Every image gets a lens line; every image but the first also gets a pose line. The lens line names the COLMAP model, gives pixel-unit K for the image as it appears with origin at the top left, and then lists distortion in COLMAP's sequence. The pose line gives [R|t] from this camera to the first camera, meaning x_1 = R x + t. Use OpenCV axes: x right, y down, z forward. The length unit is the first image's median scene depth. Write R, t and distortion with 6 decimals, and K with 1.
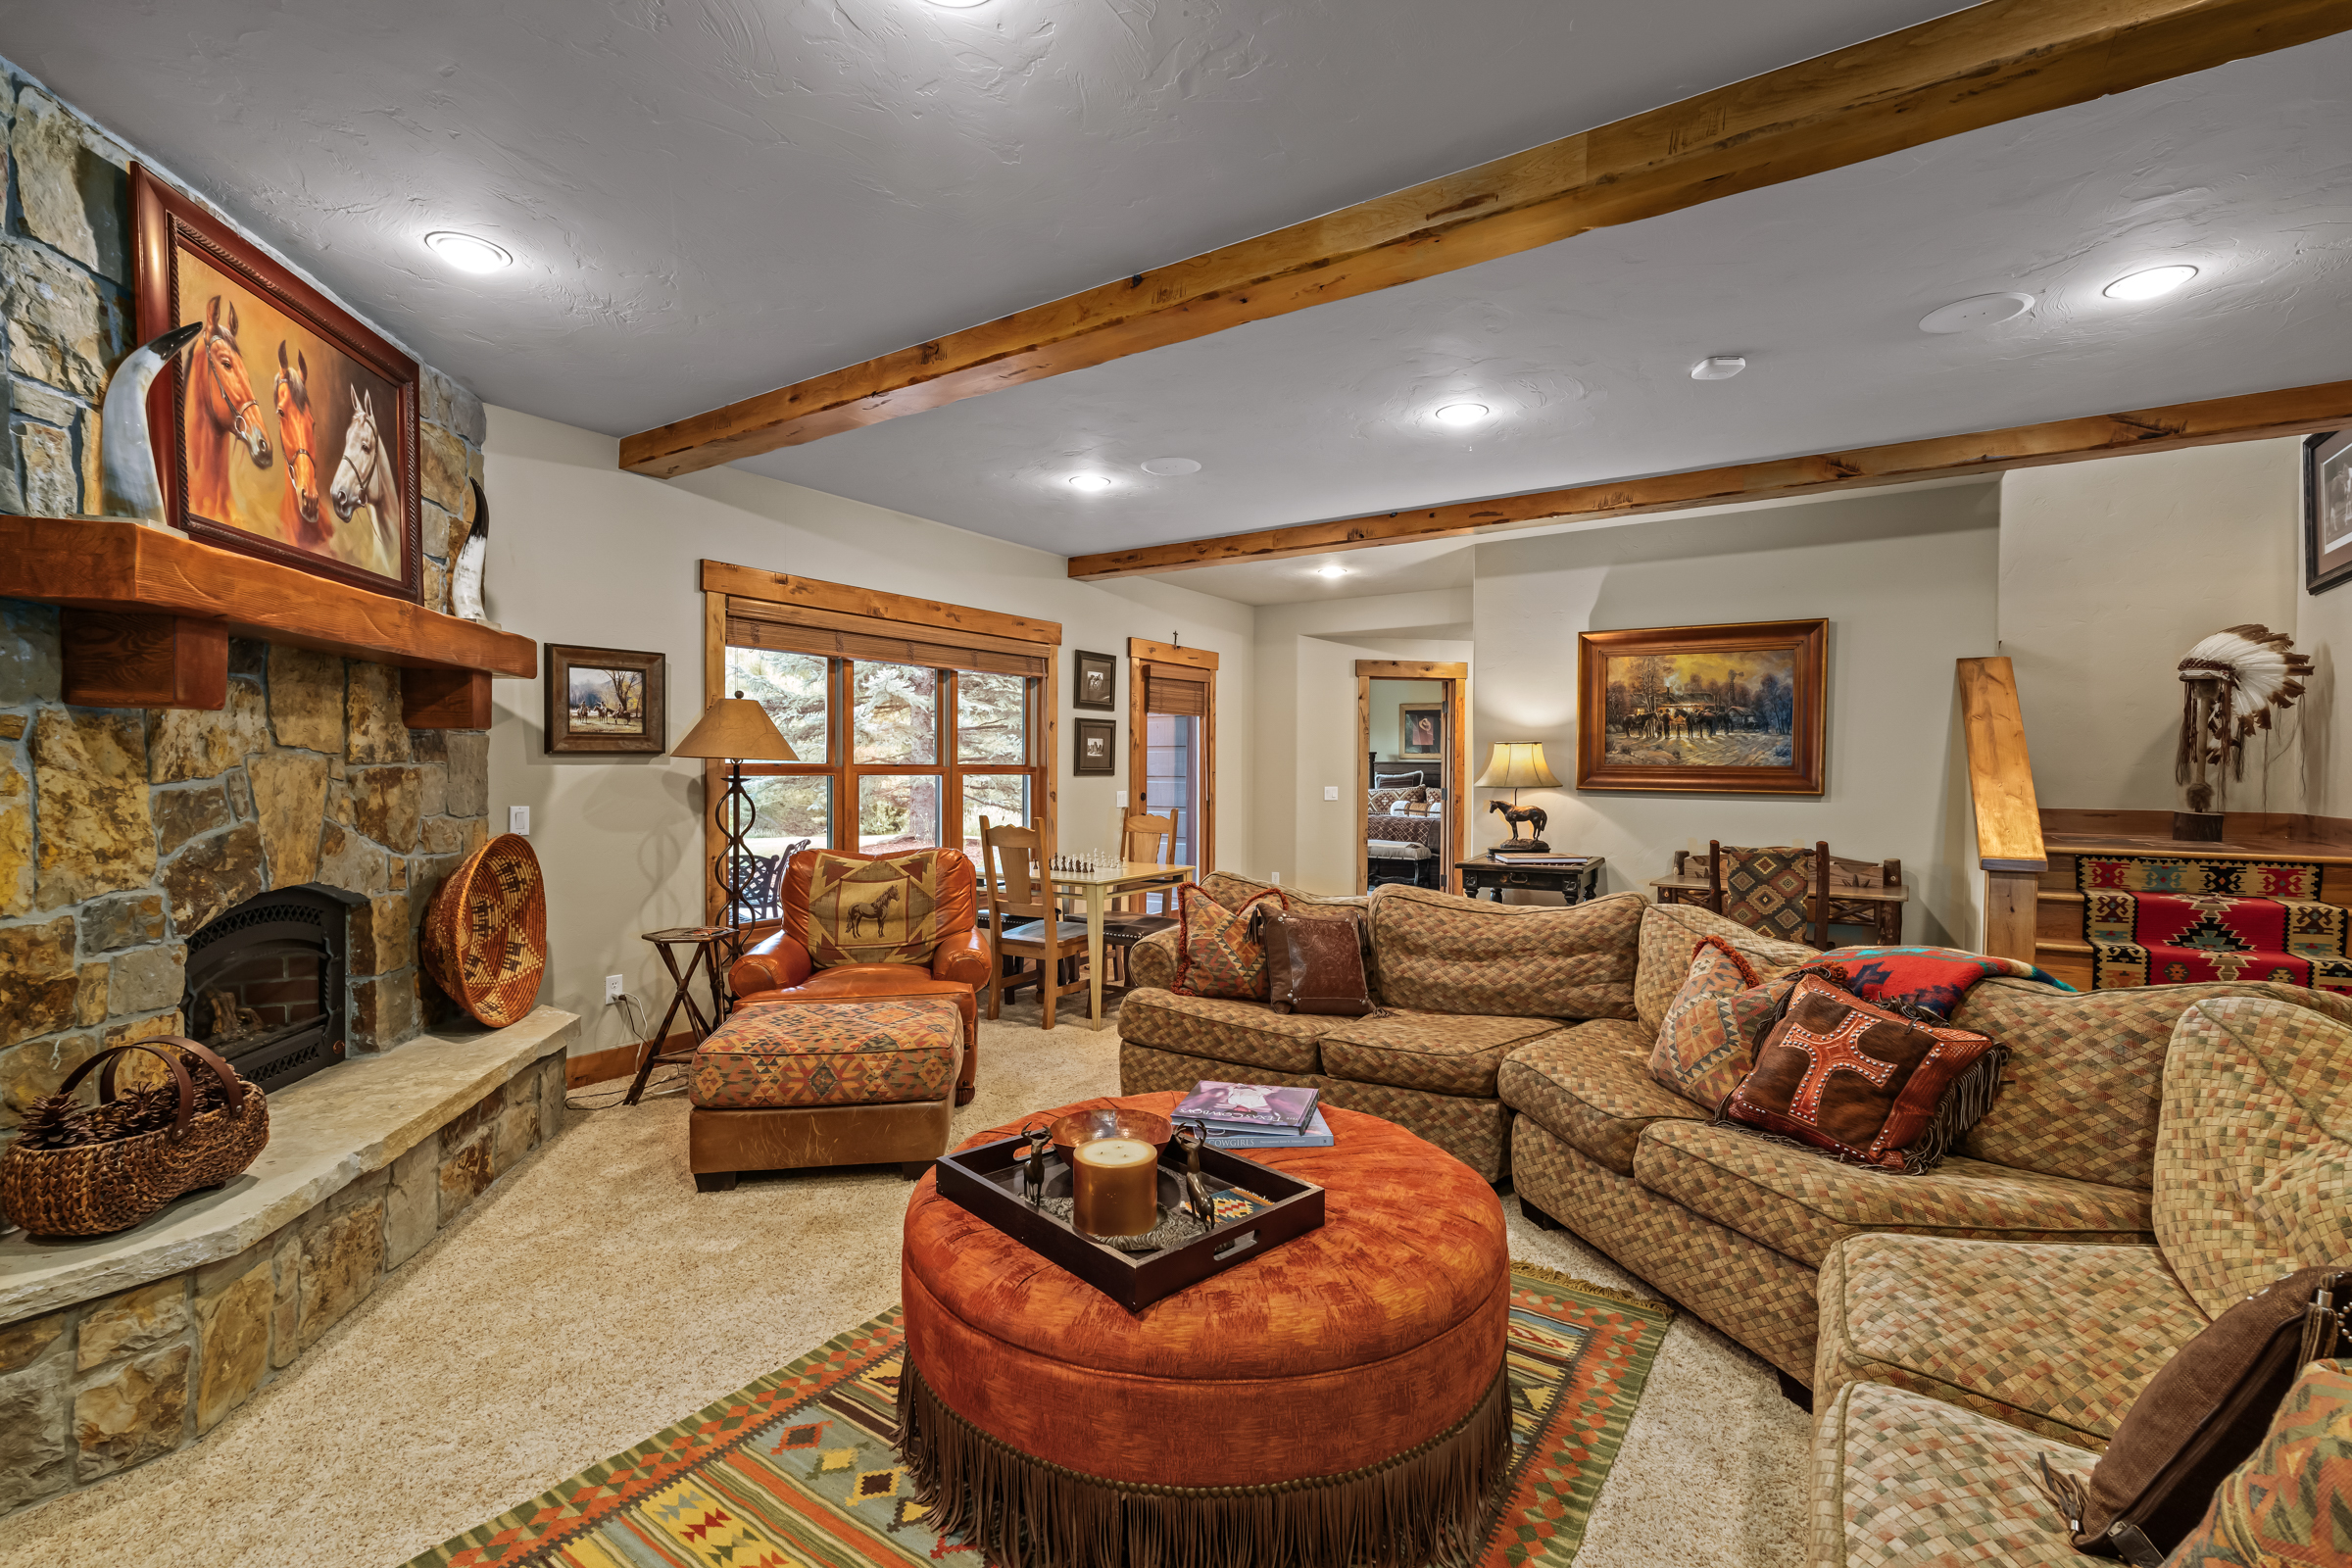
lens RADIAL K [[1038.5, 0, 1176.0], [0, 1038.5, 785.6], [0, 0, 1]] dist [-0.008995, -0.000012]
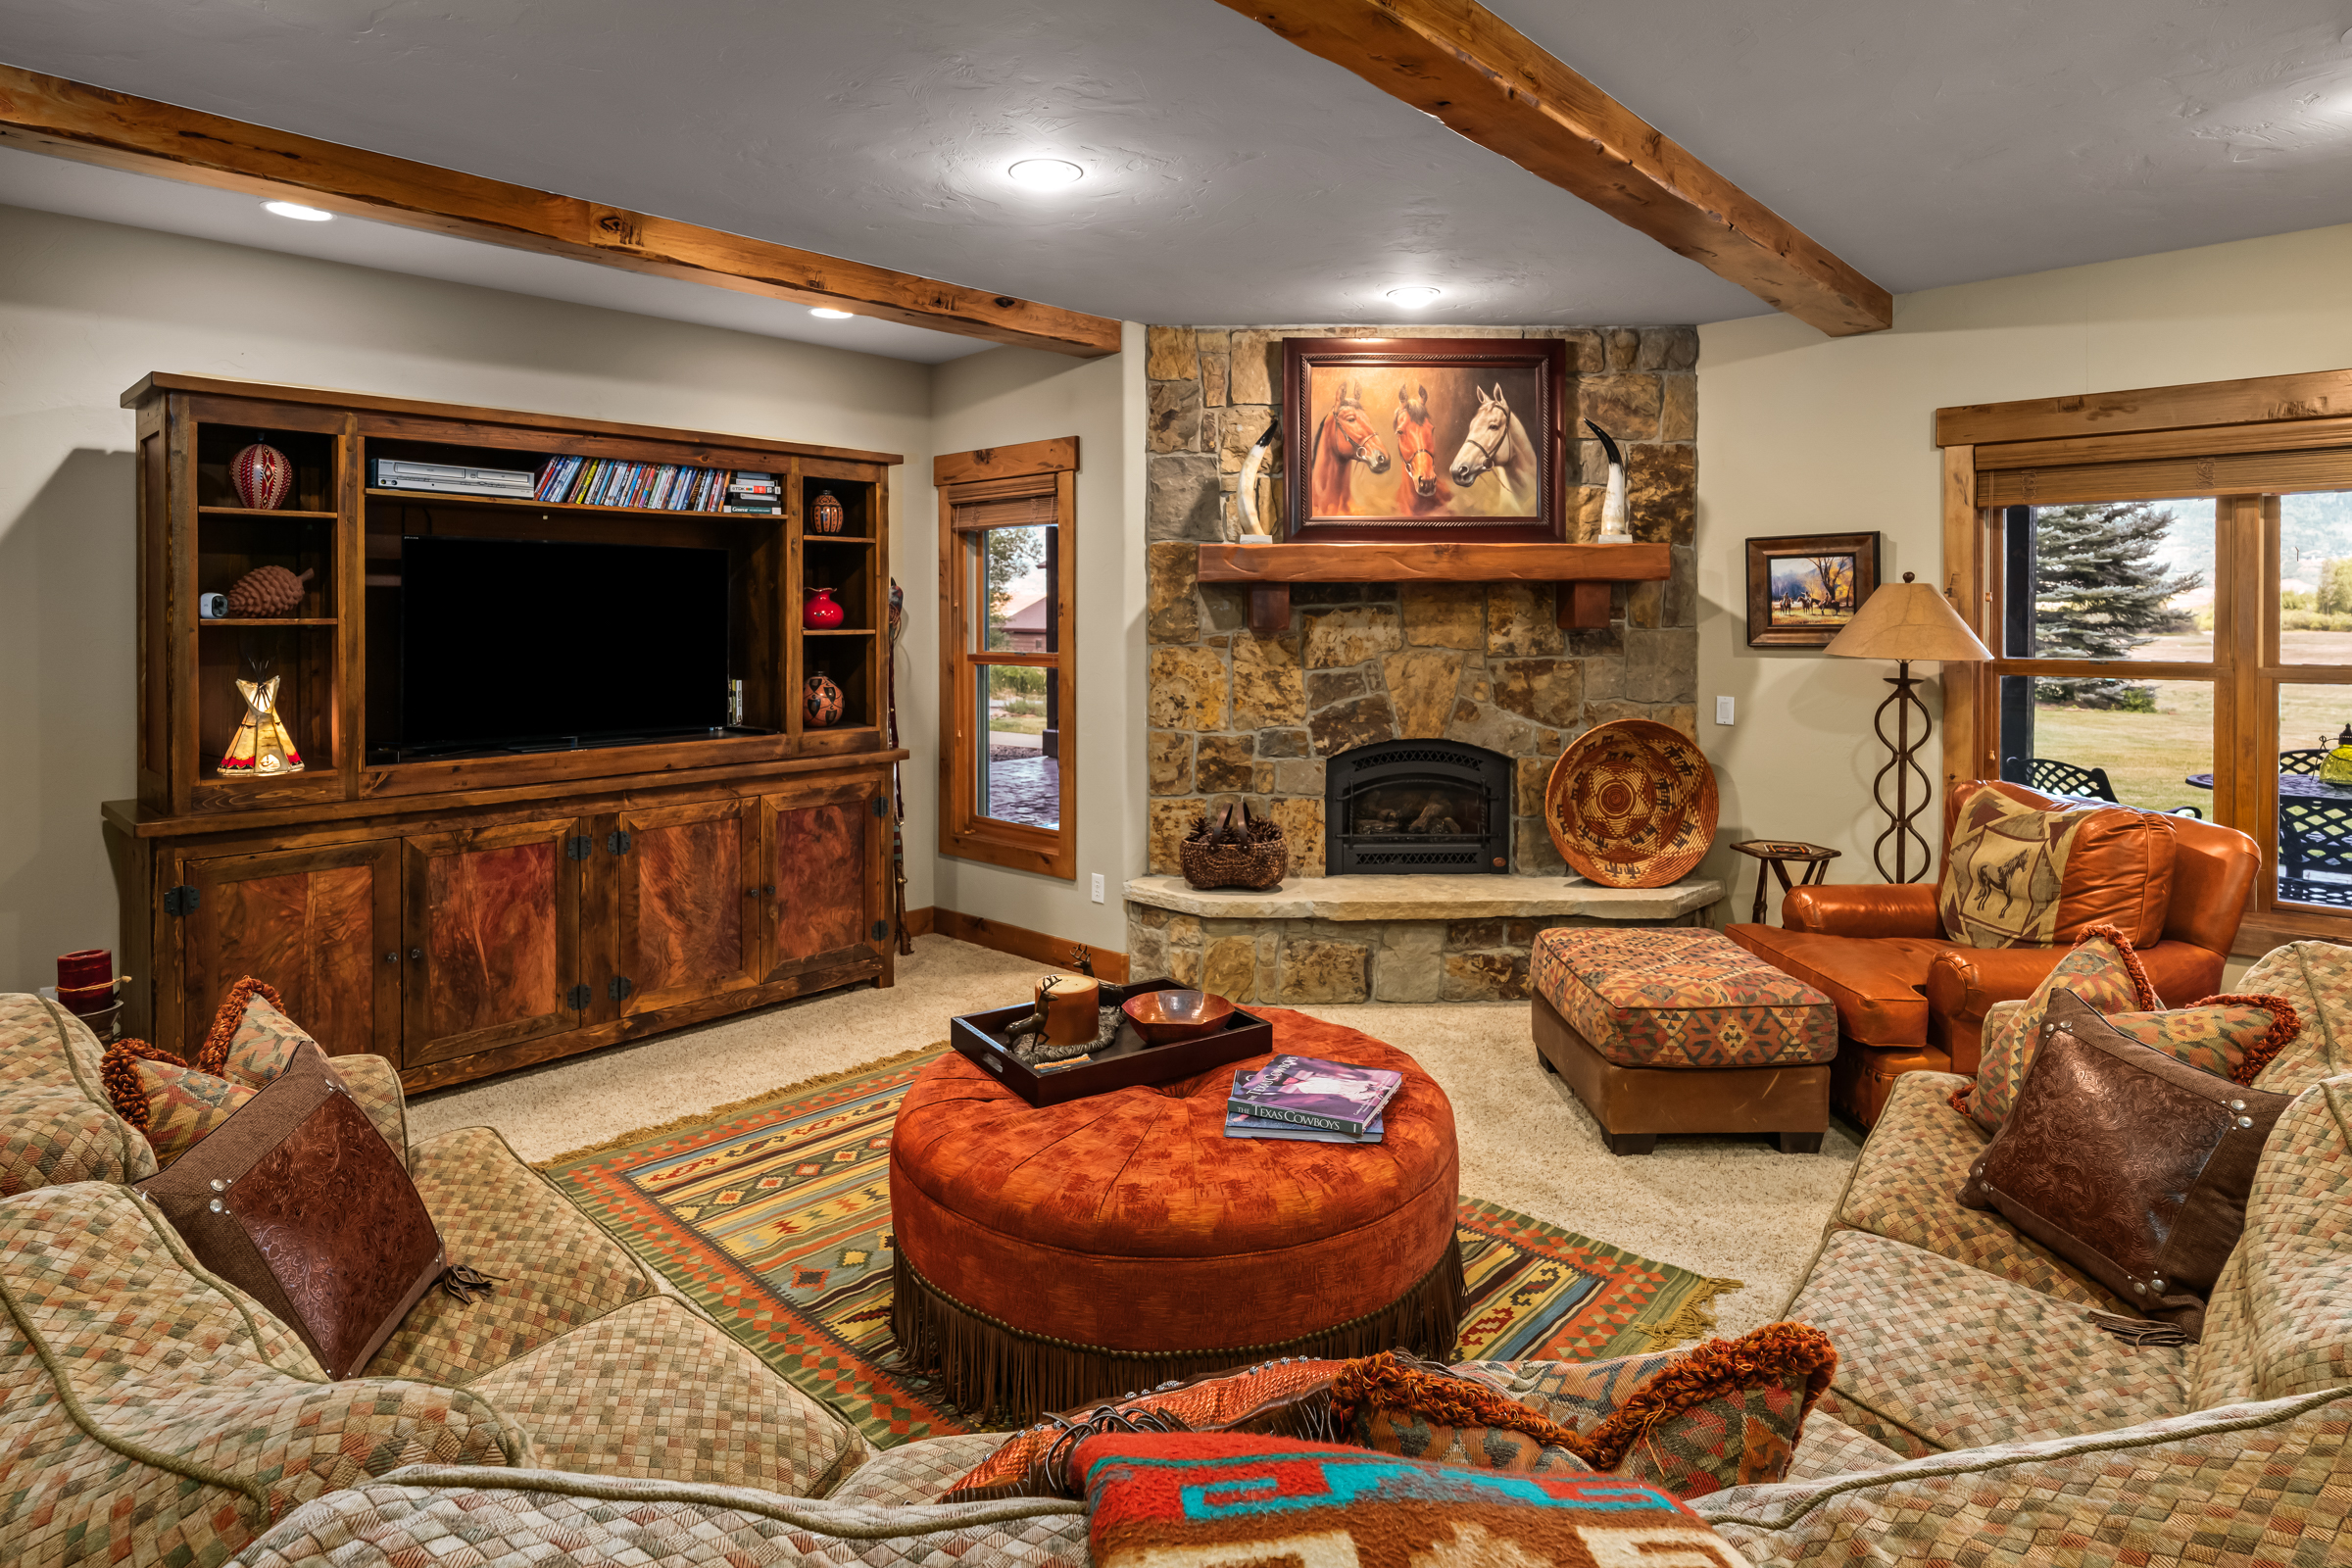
lens RADIAL K [[1257.7, 0, 1185.8], [0, 1257.7, 620.1], [0, 0, 1]] dist [0.000190, -0.000228]
pose [[-0.152743, 0.004056, -0.988258, 0.944095], [-0.014596, 0.999873, 0.006359, -0.076816], [0.988158, 0.015396, -0.152664, 0.871178]]
